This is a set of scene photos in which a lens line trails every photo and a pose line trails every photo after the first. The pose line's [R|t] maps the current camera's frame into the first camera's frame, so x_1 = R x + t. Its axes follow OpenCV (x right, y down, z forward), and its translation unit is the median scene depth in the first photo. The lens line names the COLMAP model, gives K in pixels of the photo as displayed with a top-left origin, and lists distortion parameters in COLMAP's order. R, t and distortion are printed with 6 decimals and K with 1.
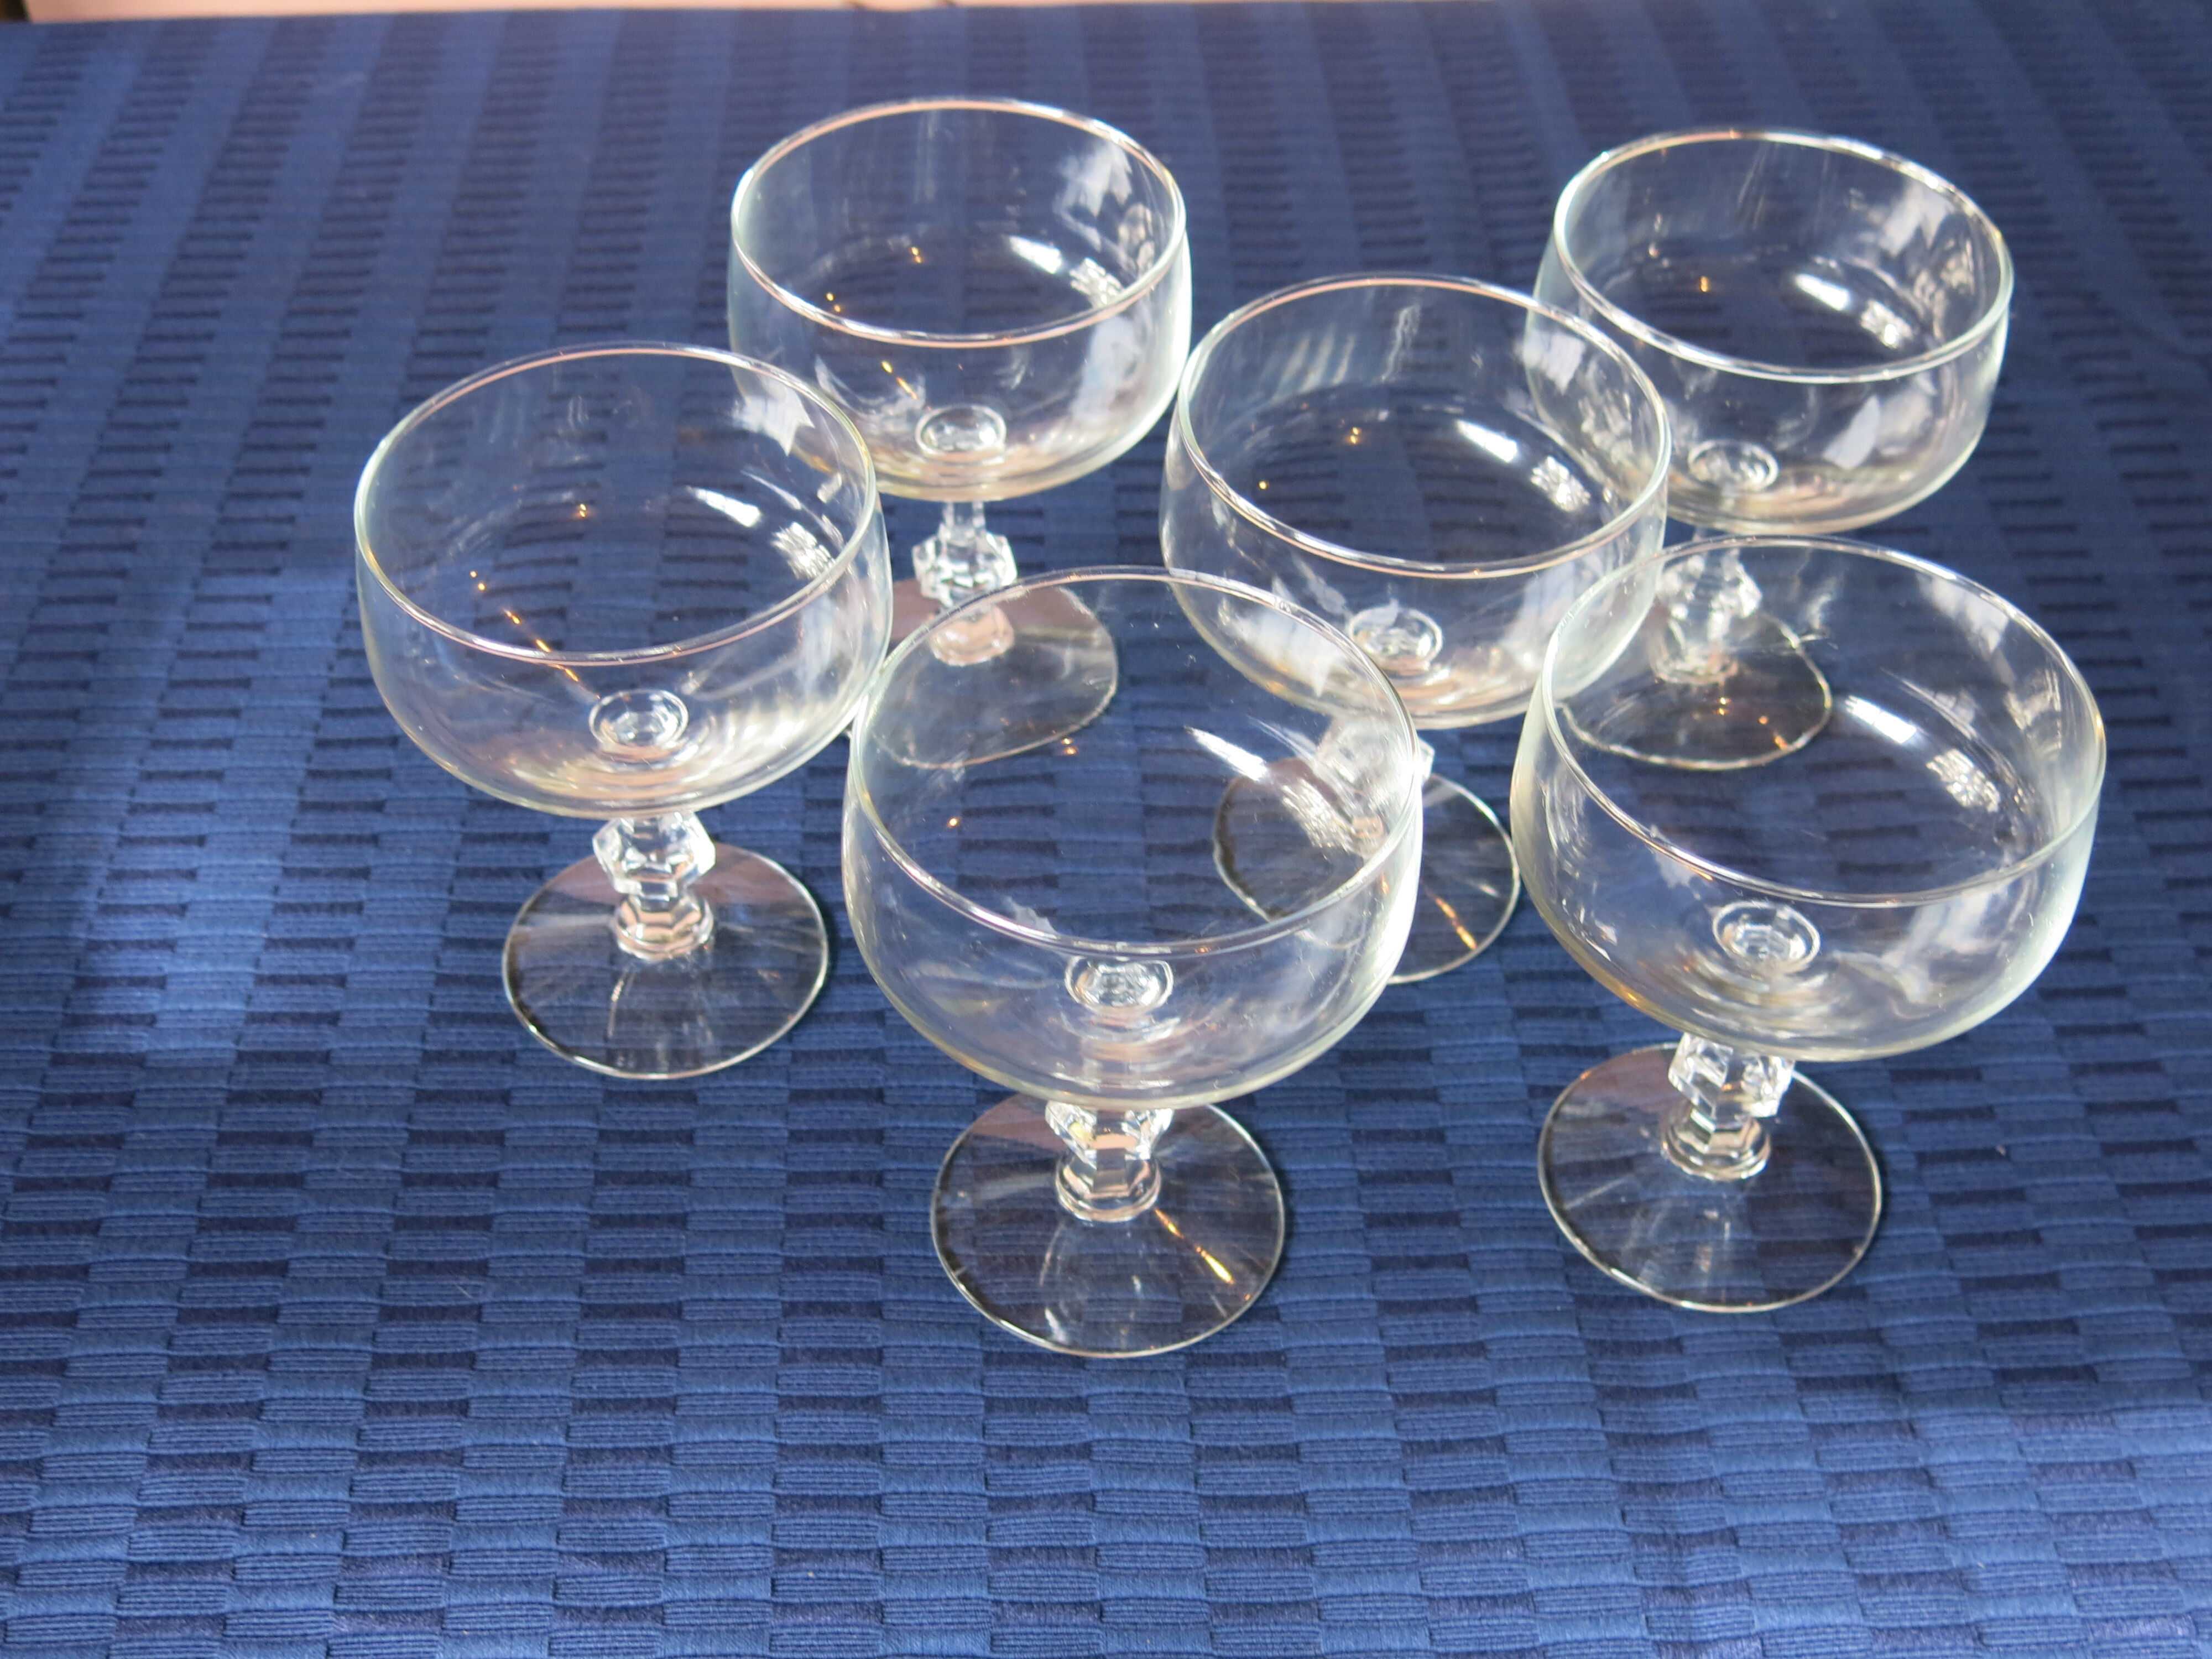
lens RADIAL K [[2760.9, 0, 1106.0], [0, 2760.9, 829.5], [0, 0, 1]] dist [-0.035061, 0.011118]
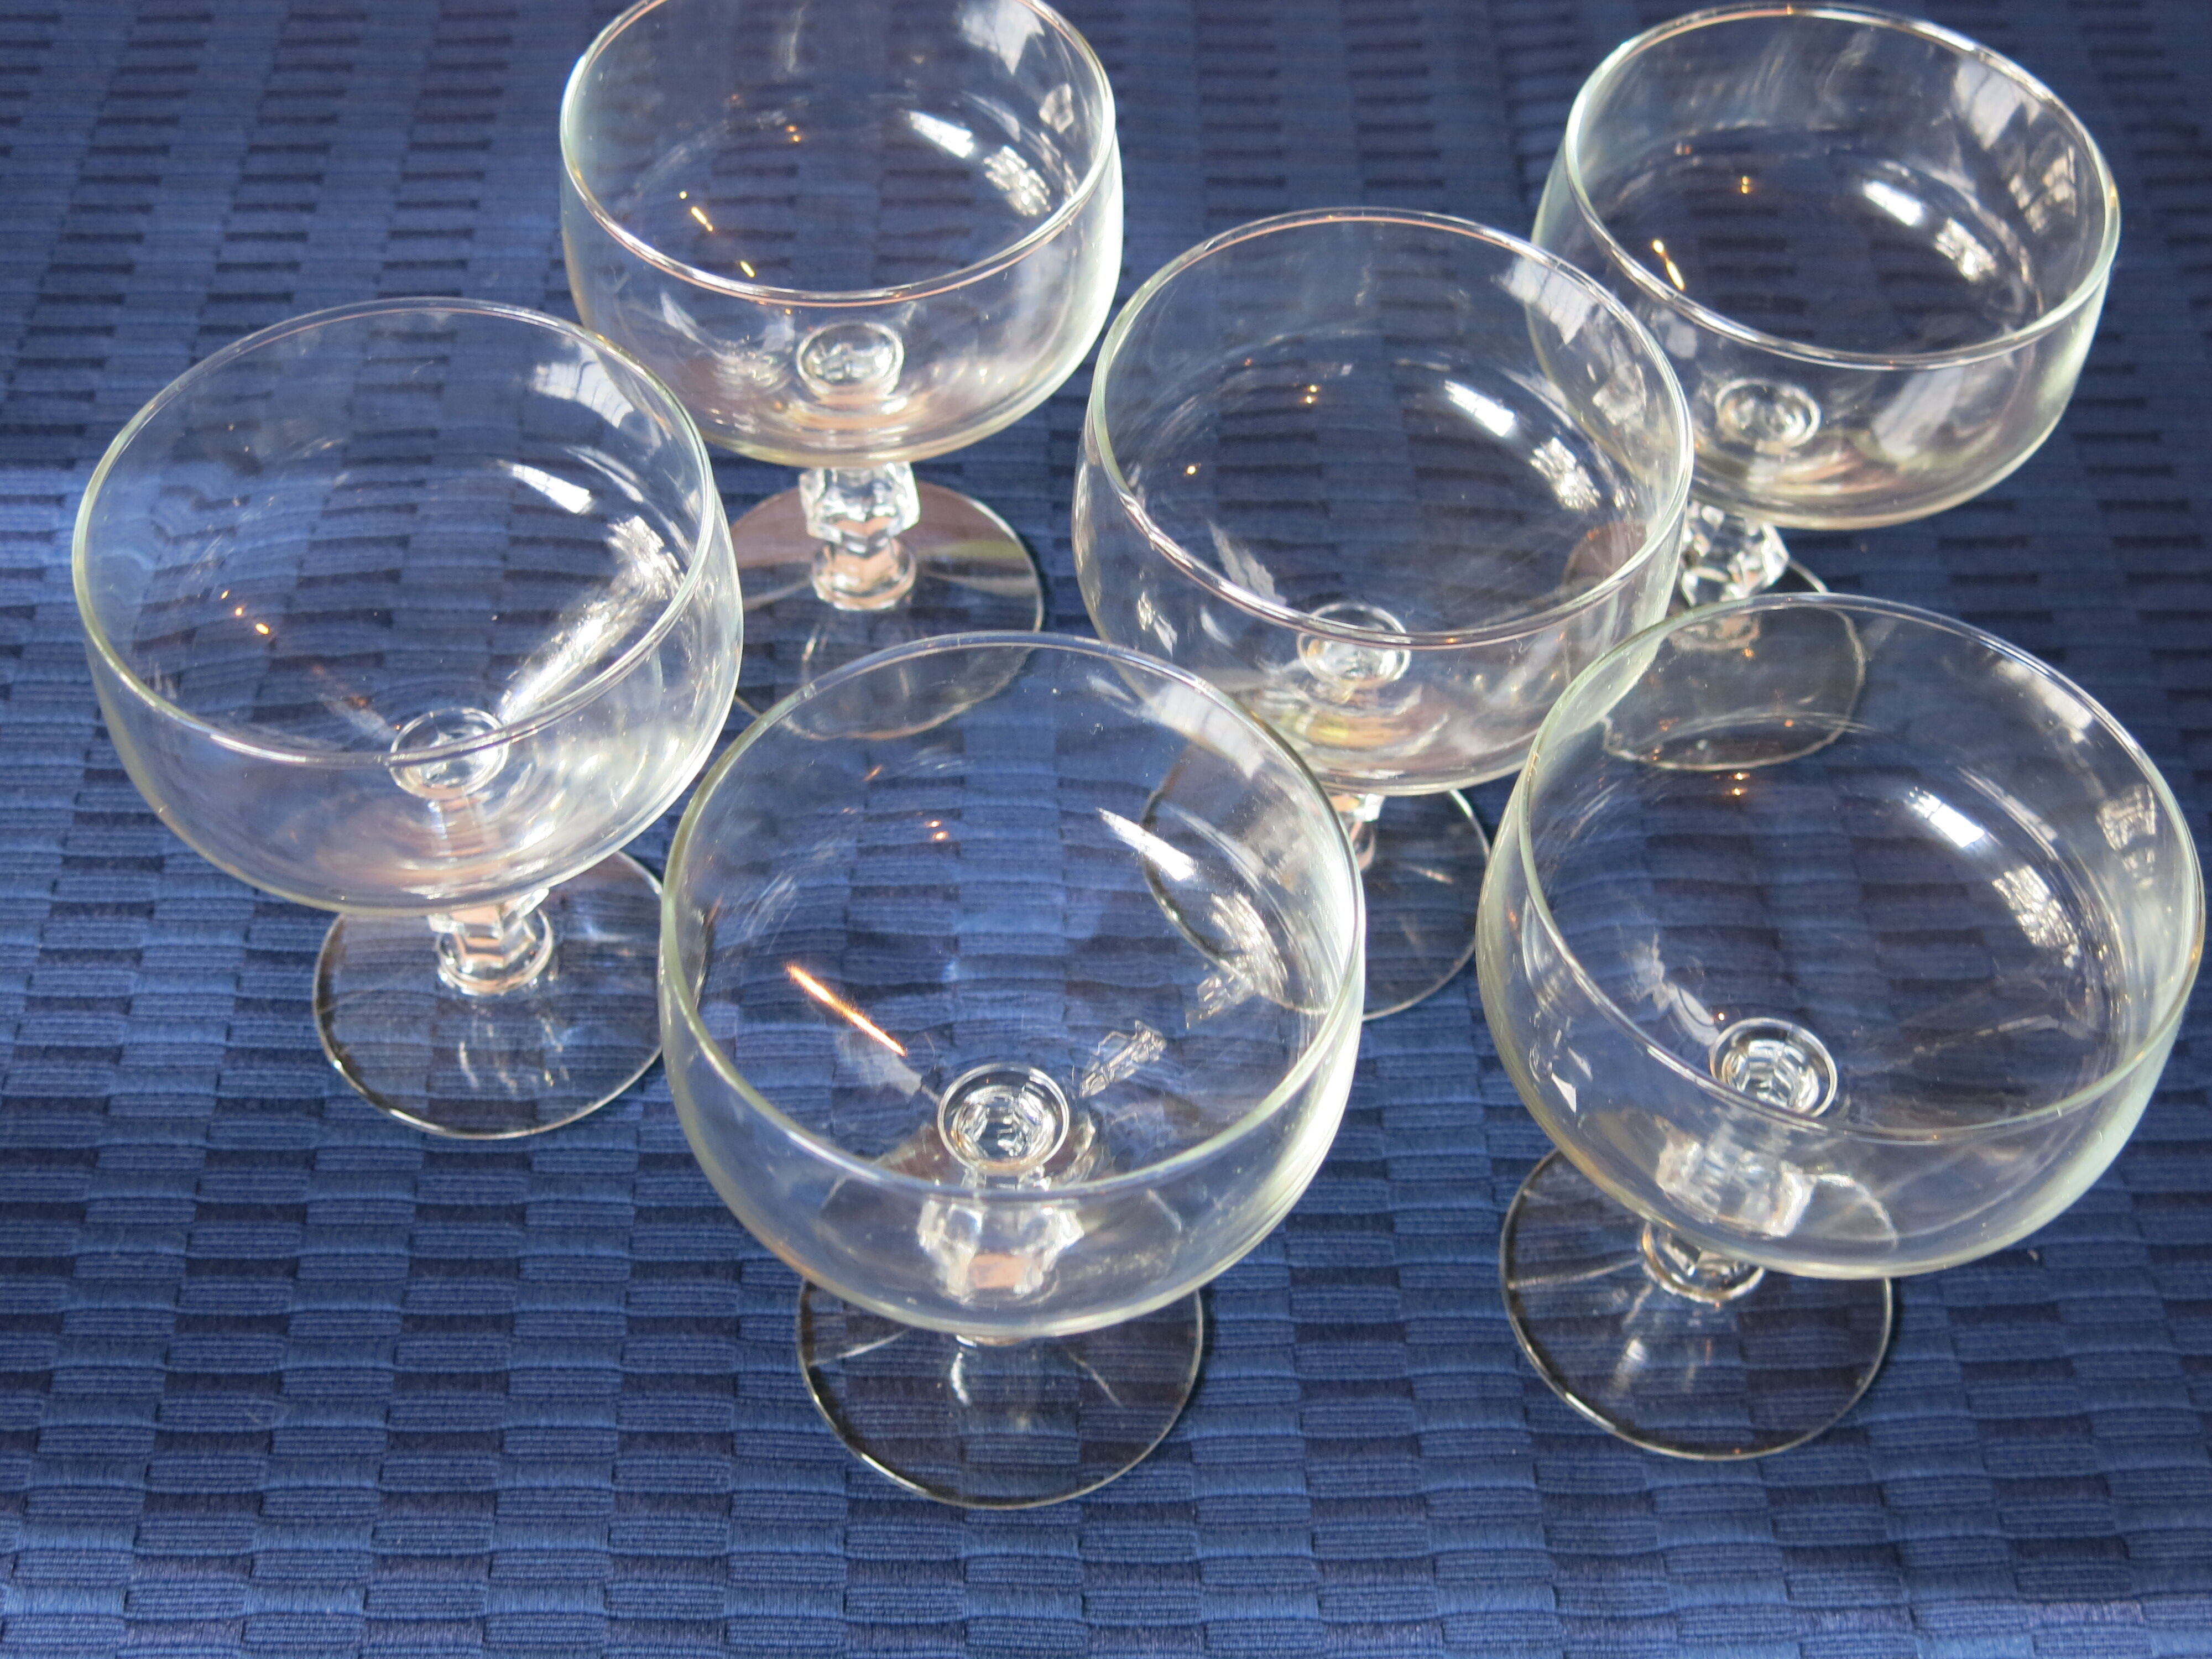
lens RADIAL K [[2760.9, 0, 1106.0], [0, 2760.9, 829.5], [0, 0, 1]] dist [-0.035061, 0.011118]
pose [[0.999819, 0.019011, 0.000282, 0.031133], [-0.018840, 0.988607, 0.149334, -0.144911], [0.002560, -0.149312, 0.988787, 0.167008]]
